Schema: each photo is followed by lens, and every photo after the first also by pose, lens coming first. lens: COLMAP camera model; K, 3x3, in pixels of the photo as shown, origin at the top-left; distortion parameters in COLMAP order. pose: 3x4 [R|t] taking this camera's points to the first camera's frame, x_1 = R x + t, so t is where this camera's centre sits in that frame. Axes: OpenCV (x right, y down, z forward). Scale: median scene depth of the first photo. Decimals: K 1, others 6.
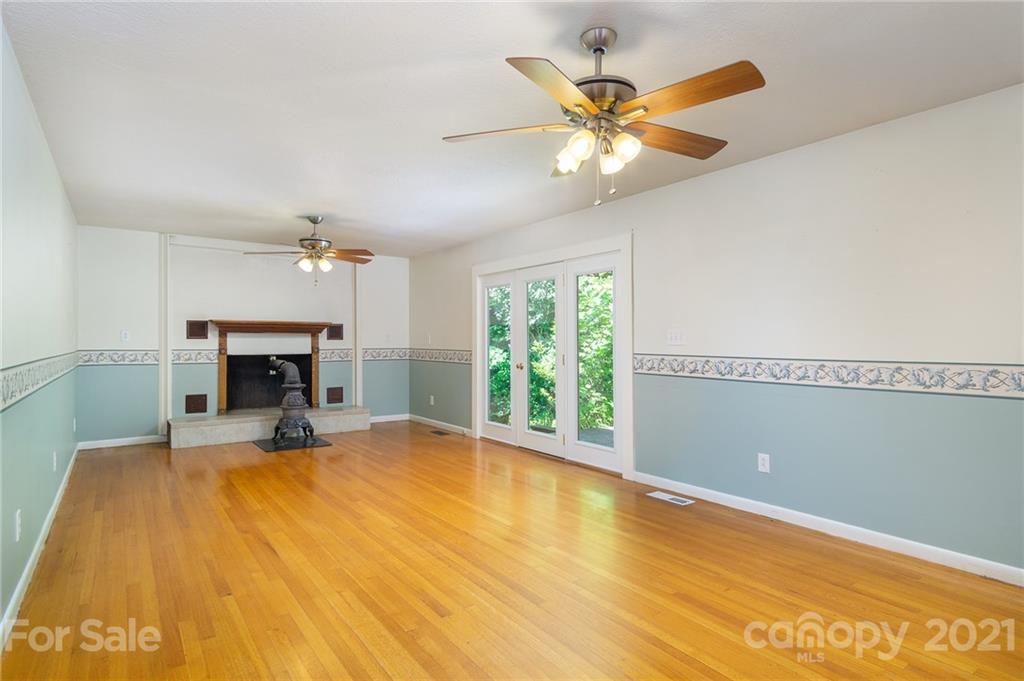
lens RADIAL K [[545.8, 0, 512.1], [0, 545.8, 337.7], [0, 0, 1]] dist [0.011101, -0.001183]
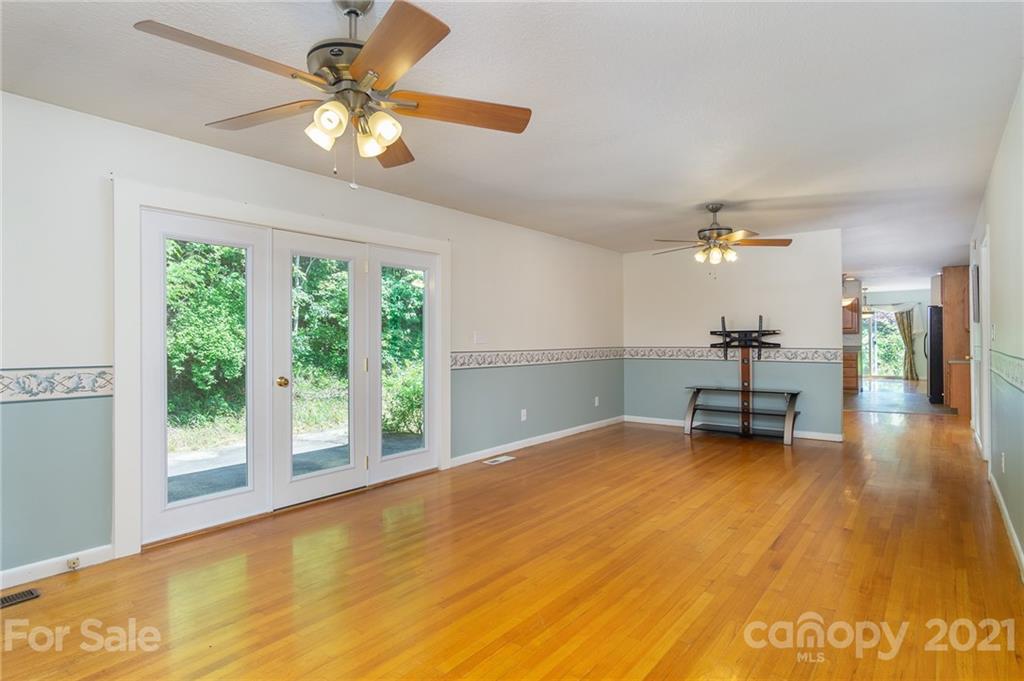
lens RADIAL K [[545.8, 0, 510.2], [0, 545.8, 341.8], [0, 0, 1]] dist [0.011101, -0.001183]
pose [[-0.279623, 0.000526, 0.960110, -0.455022], [0.004065, 0.999992, 0.000636, 0.004321], [-0.960101, 0.004080, -0.279622, 0.626043]]
